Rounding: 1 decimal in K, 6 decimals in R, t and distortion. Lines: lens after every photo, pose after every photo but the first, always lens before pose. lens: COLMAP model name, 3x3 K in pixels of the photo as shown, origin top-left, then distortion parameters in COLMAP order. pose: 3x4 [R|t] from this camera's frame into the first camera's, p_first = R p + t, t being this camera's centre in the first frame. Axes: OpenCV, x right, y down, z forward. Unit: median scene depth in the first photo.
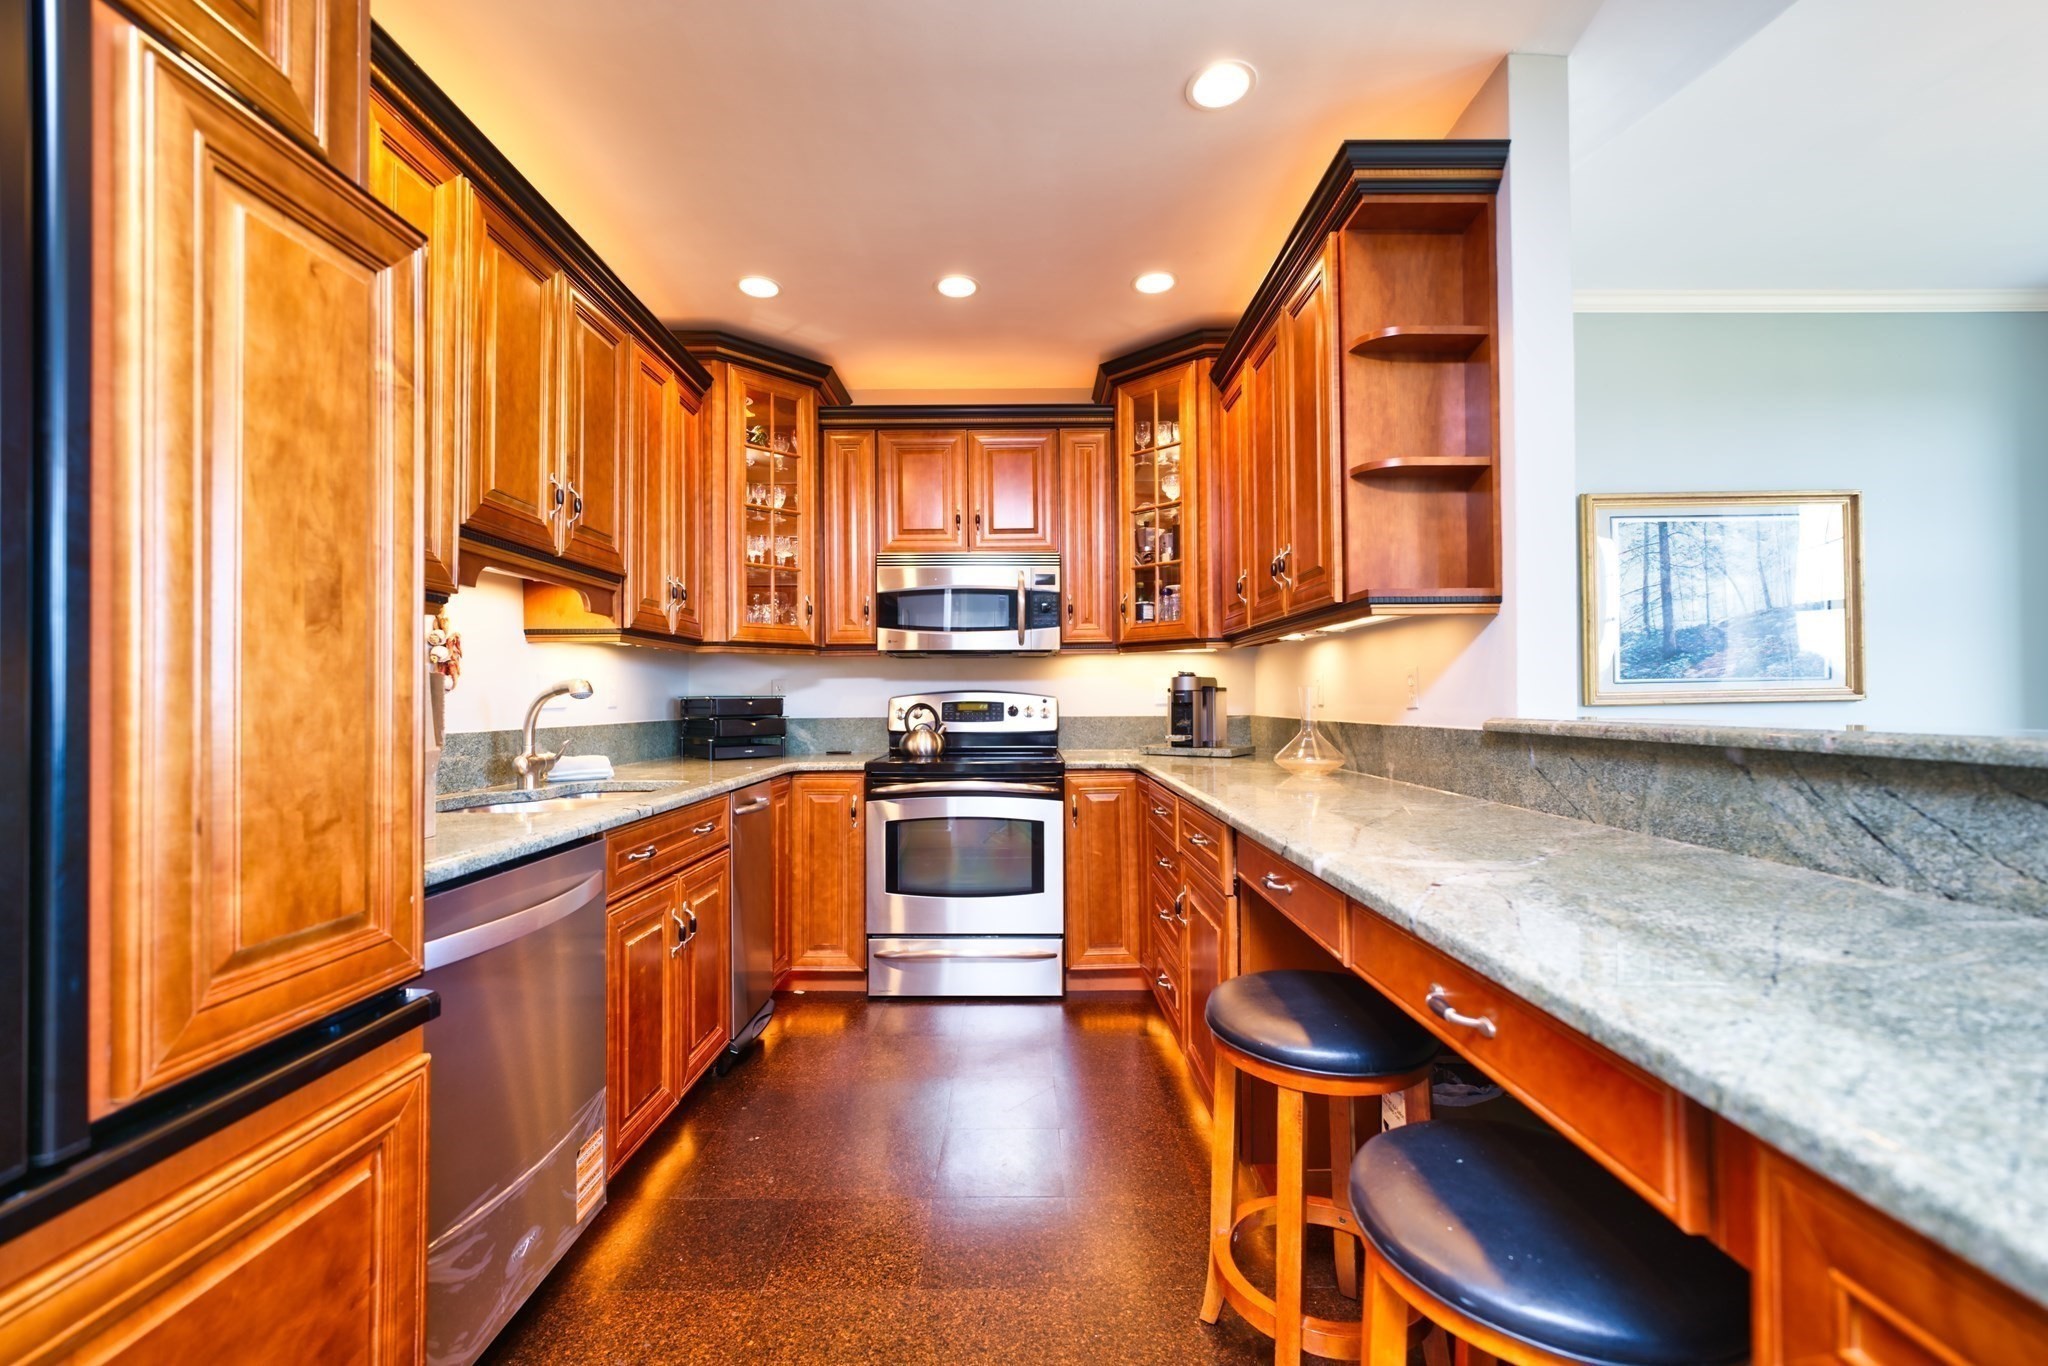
lens RADIAL K [[842.0, 0, 1020.8], [0, 842.0, 692.2], [0, 0, 1]] dist [-0.004105, 0.001631]
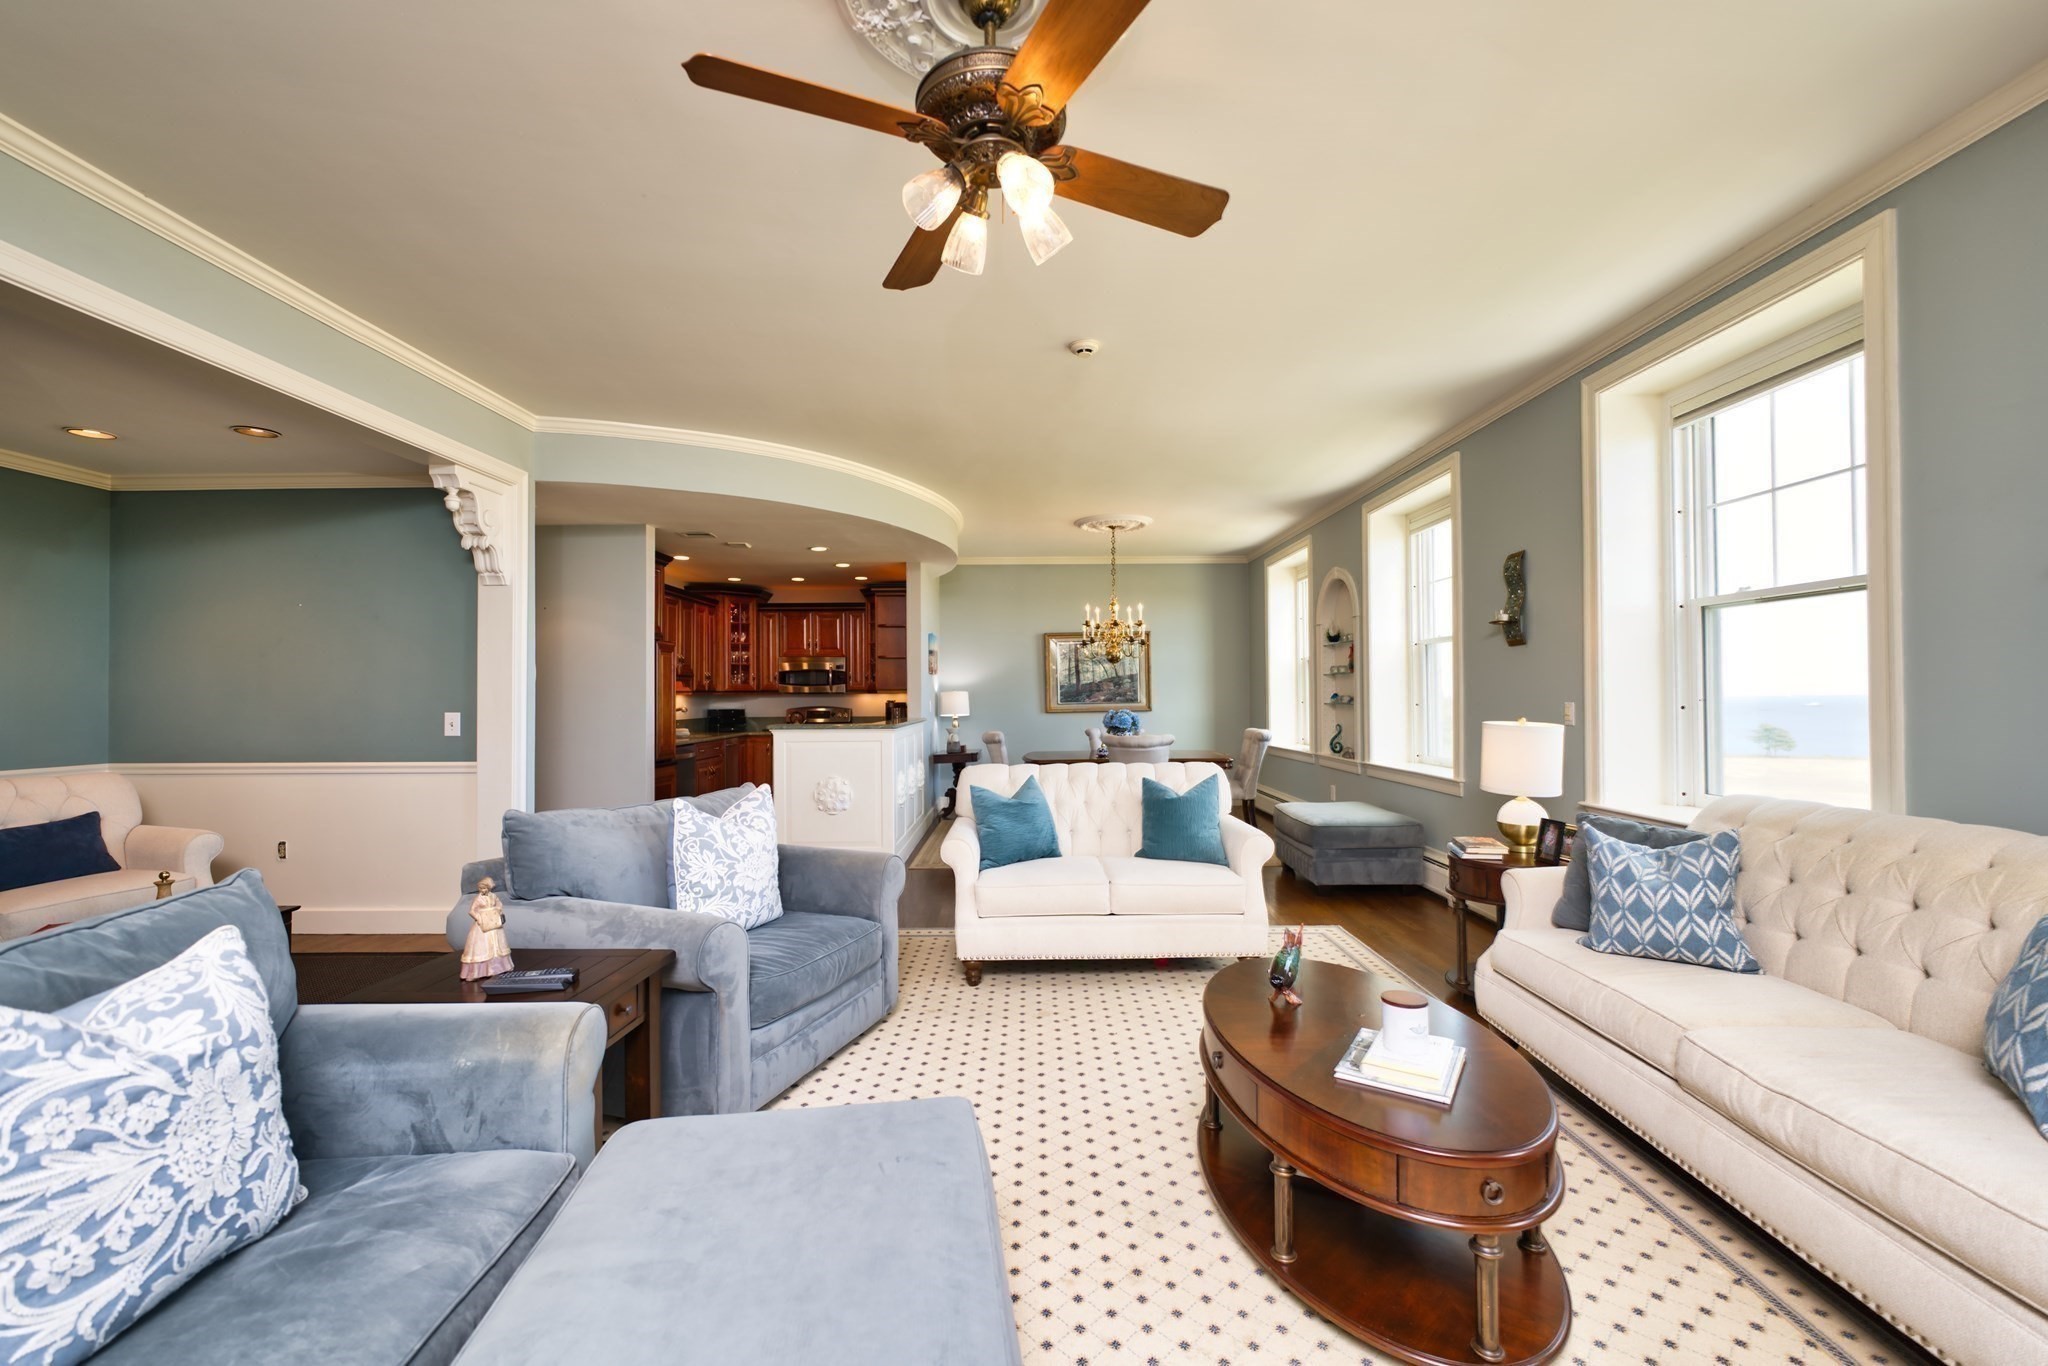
lens RADIAL K [[842.0, 0, 1013.4], [0, 842.0, 685.6], [0, 0, 1]] dist [-0.004105, 0.001631]
pose [[0.999844, 0.000252, -0.017654, 0.649035], [-0.000300, 0.999996, -0.002730, -0.066442], [0.017653, 0.002735, 0.999840, -1.750187]]
